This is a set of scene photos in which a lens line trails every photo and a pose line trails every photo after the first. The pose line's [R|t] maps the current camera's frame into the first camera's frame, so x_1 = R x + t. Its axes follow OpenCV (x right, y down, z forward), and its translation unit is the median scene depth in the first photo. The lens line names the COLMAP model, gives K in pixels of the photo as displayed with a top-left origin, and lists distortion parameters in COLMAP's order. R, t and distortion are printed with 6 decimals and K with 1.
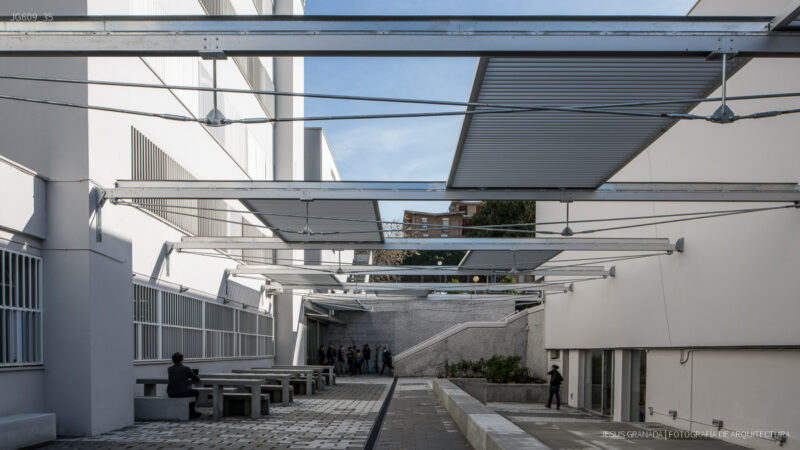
lens RADIAL K [[555.5, 0, 400.0], [0, 555.5, 225.0], [0, 0, 1]] dist [0.001228, 0.001845]
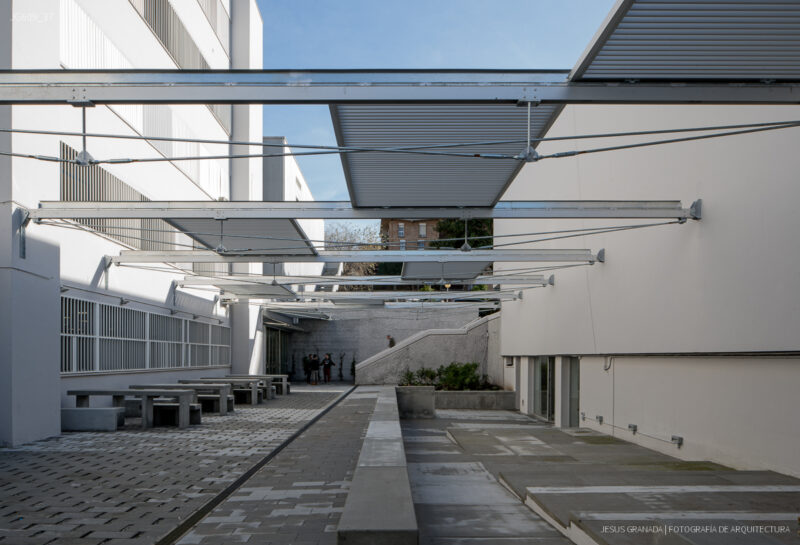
lens RADIAL K [[556.1, 0, 395.4], [0, 556.1, 204.9], [0, 0, 1]] dist [0.002860, -0.001668]
pose [[0.999834, -0.004004, 0.017759, 0.074330], [0.004807, 0.998955, -0.045440, -0.010953], [-0.017559, 0.045518, 0.998809, -0.037983]]
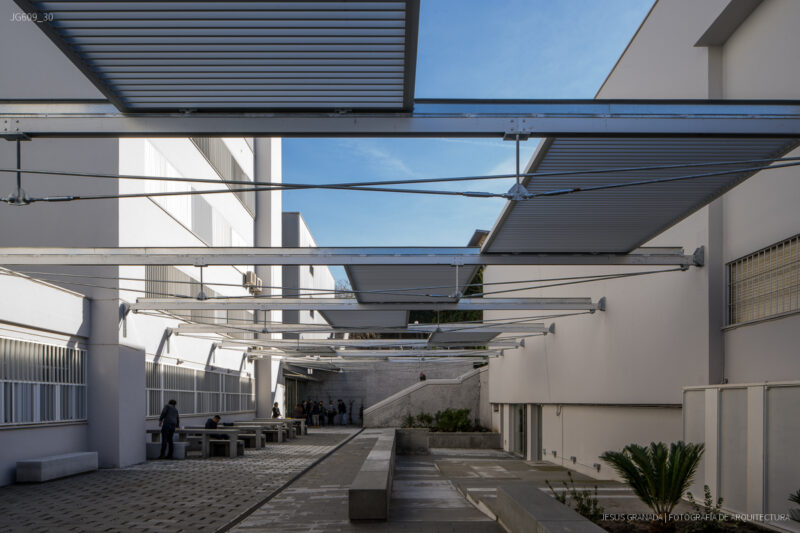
lens RADIAL K [[562.1, 0, 417.3], [0, 562.1, 277.5], [0, 0, 1]] dist [-0.002845, -0.001245]
pose [[0.999307, 0.001210, 0.037206, 0.094198], [-0.001390, 0.999987, 0.004815, -0.070097], [-0.037200, -0.004863, 0.999296, -0.267568]]
